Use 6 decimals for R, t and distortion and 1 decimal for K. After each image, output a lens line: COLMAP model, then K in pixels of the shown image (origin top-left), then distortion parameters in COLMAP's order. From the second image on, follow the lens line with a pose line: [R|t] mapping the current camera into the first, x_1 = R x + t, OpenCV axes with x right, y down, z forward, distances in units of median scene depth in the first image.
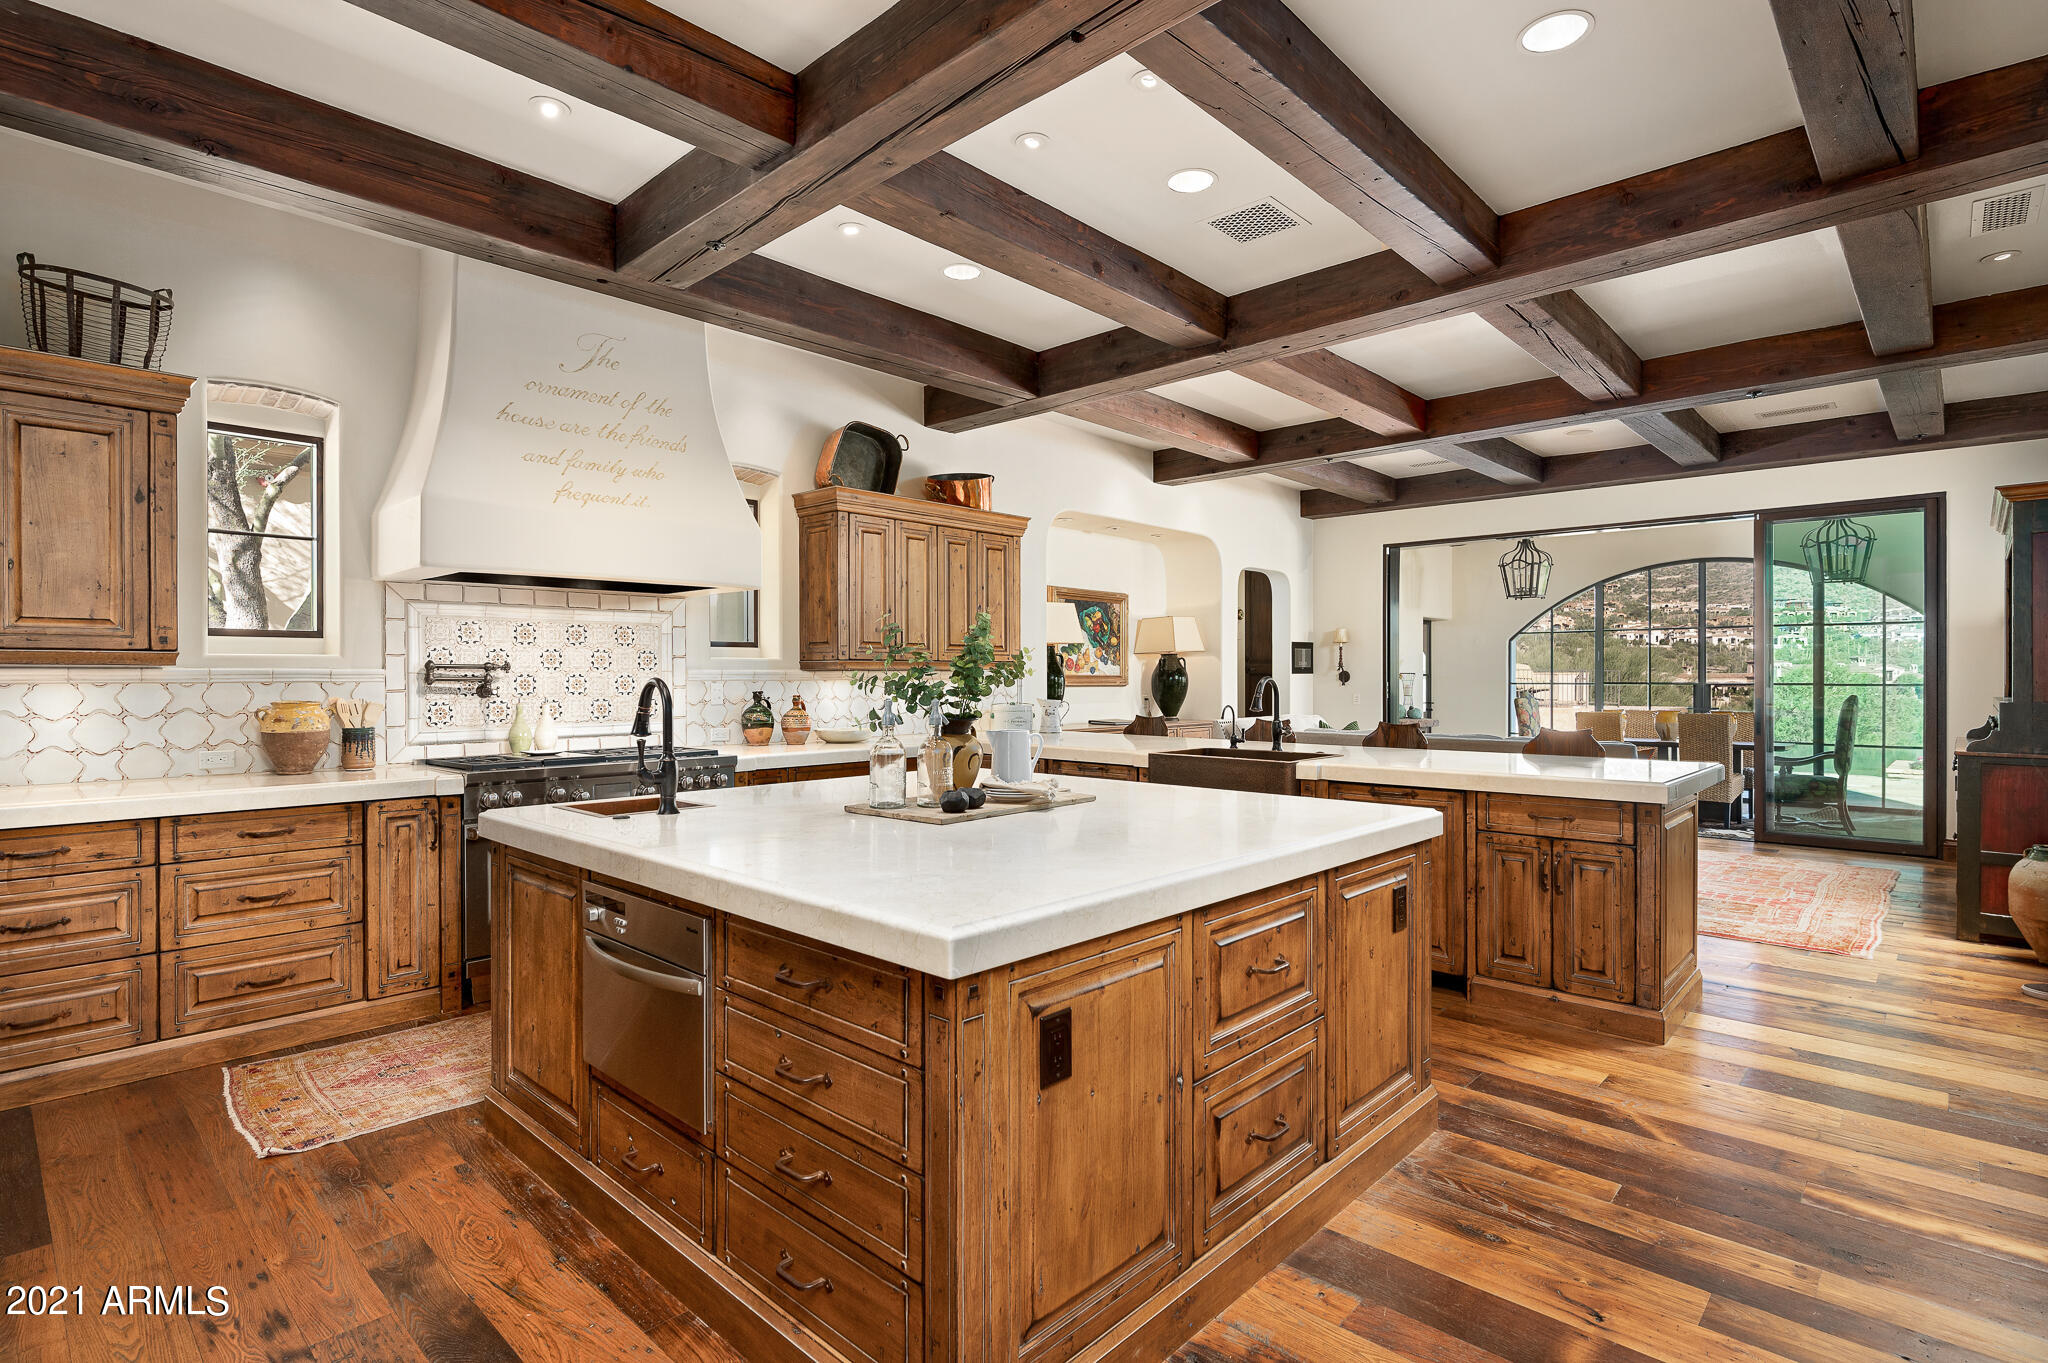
lens RADIAL K [[1003.2, 0, 1056.7], [0, 1003.2, 677.1], [0, 0, 1]] dist [0.003230, 0.000423]
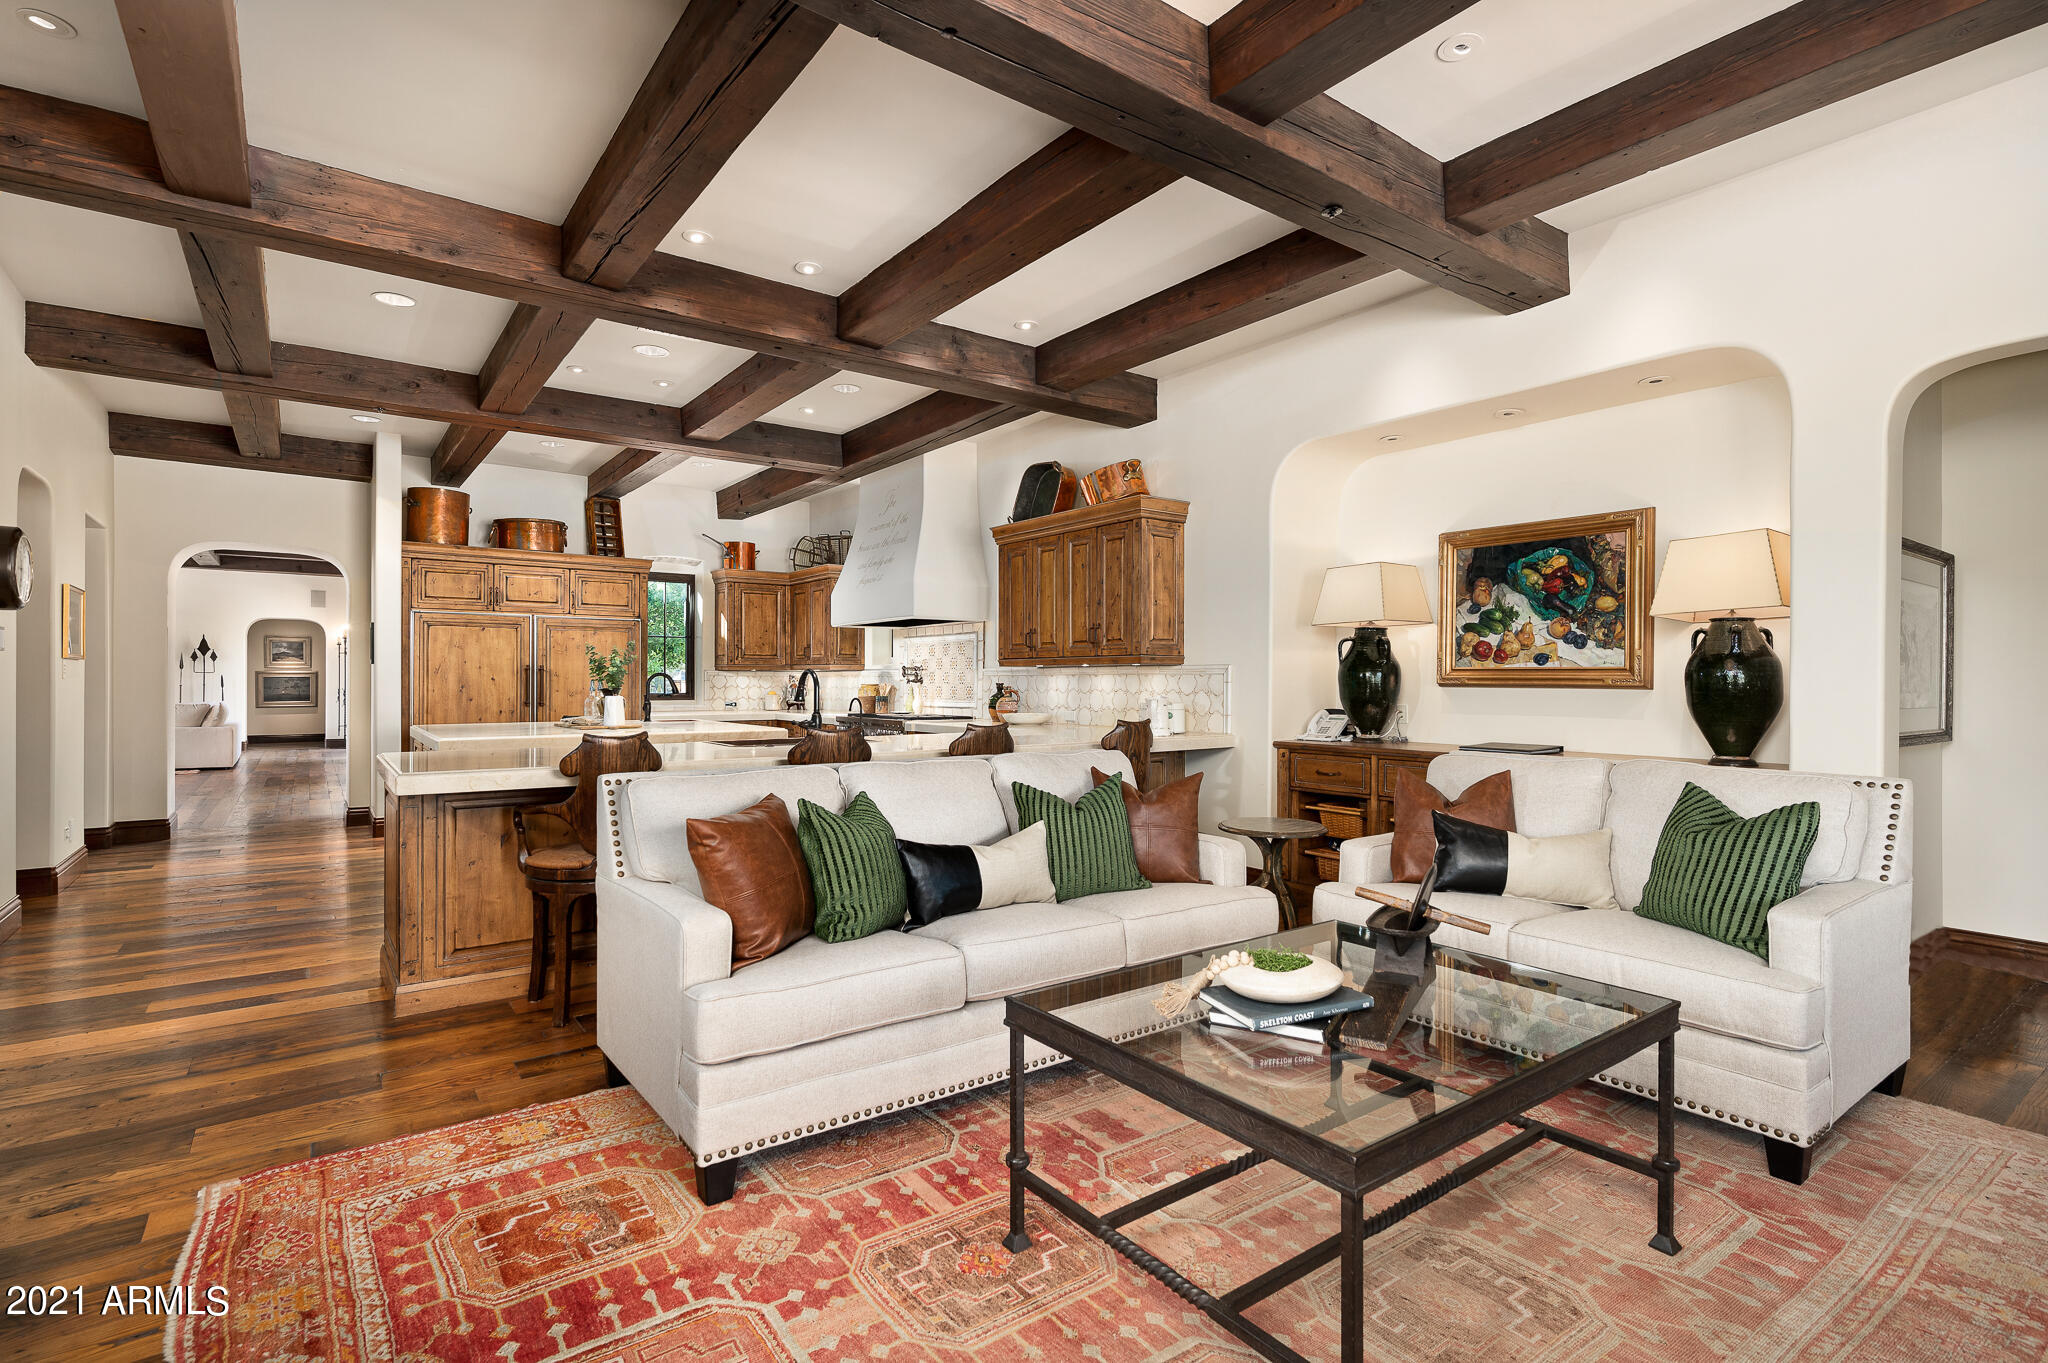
lens RADIAL K [[1003.2, 0, 1014.8], [0, 1003.2, 678.6], [0, 0, 1]] dist [0.003230, 0.000423]
pose [[-0.221105, -0.000210, -0.975250, 1.215702], [-0.001288, 0.999999, 0.000076, 0.008575], [0.975249, 0.001273, -0.221106, 1.513575]]
